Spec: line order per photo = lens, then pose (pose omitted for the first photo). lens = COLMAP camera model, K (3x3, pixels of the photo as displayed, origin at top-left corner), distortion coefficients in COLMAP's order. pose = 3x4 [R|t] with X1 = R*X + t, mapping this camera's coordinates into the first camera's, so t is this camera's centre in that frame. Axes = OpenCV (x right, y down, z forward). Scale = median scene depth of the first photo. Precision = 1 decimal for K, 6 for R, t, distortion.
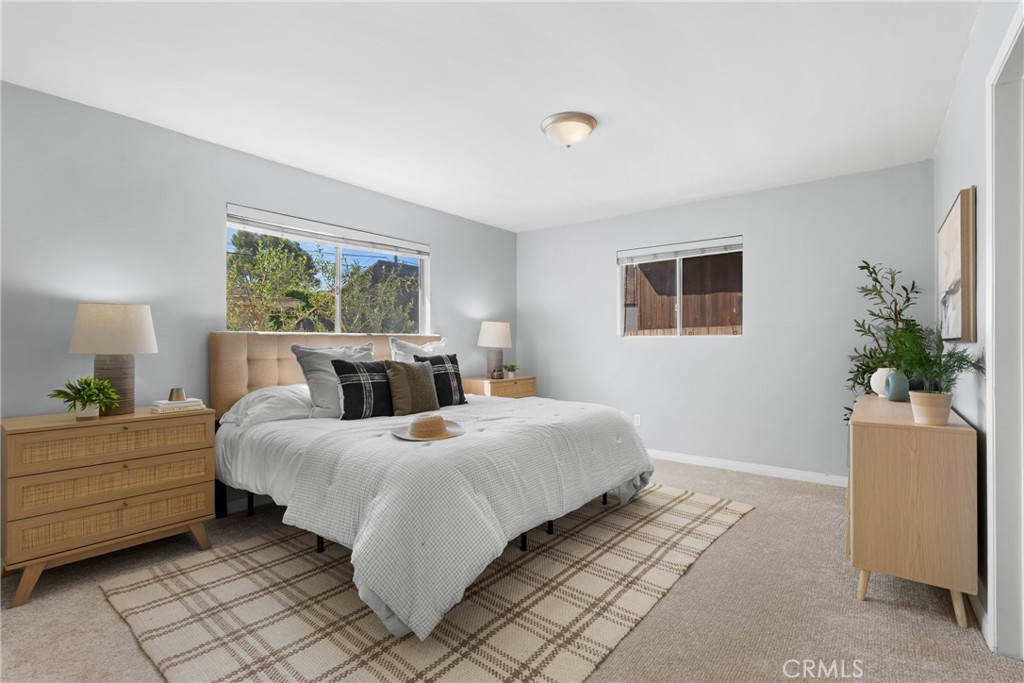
lens RADIAL K [[467.9, 0, 519.2], [0, 467.9, 343.1], [0, 0, 1]] dist [-0.003565, 0.000223]
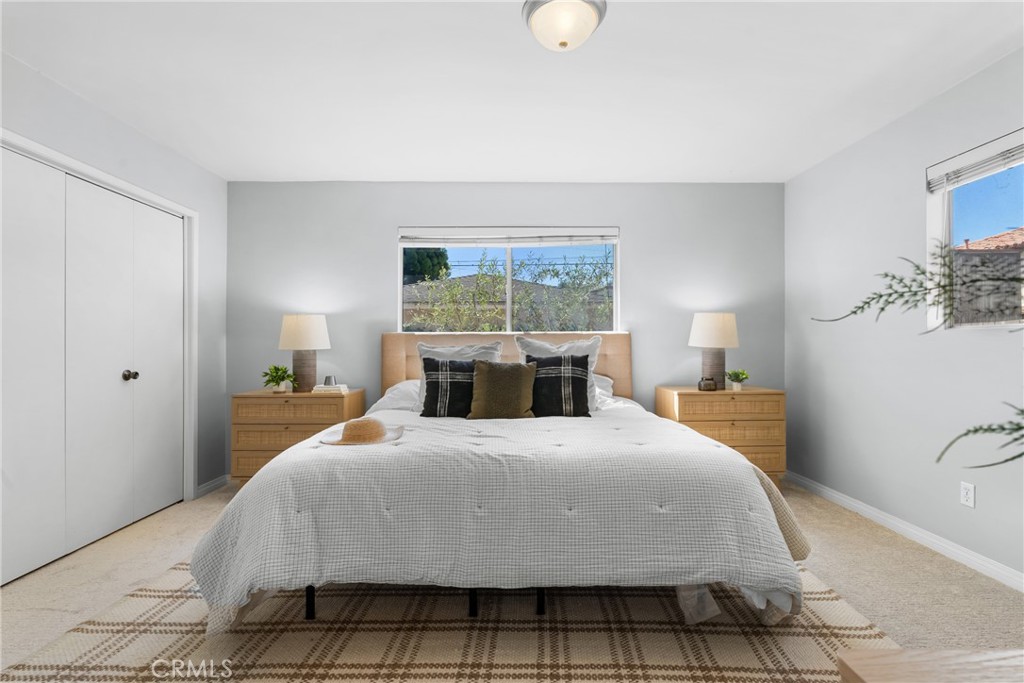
lens RADIAL K [[467.9, 0, 519.2], [0, 467.9, 343.1], [0, 0, 1]] dist [-0.003565, 0.000223]
pose [[0.624481, -0.001895, -0.781038, 0.553110], [0.001606, 0.999998, -0.001142, 0.004518], [0.781038, -0.000541, 0.624483, 0.504382]]
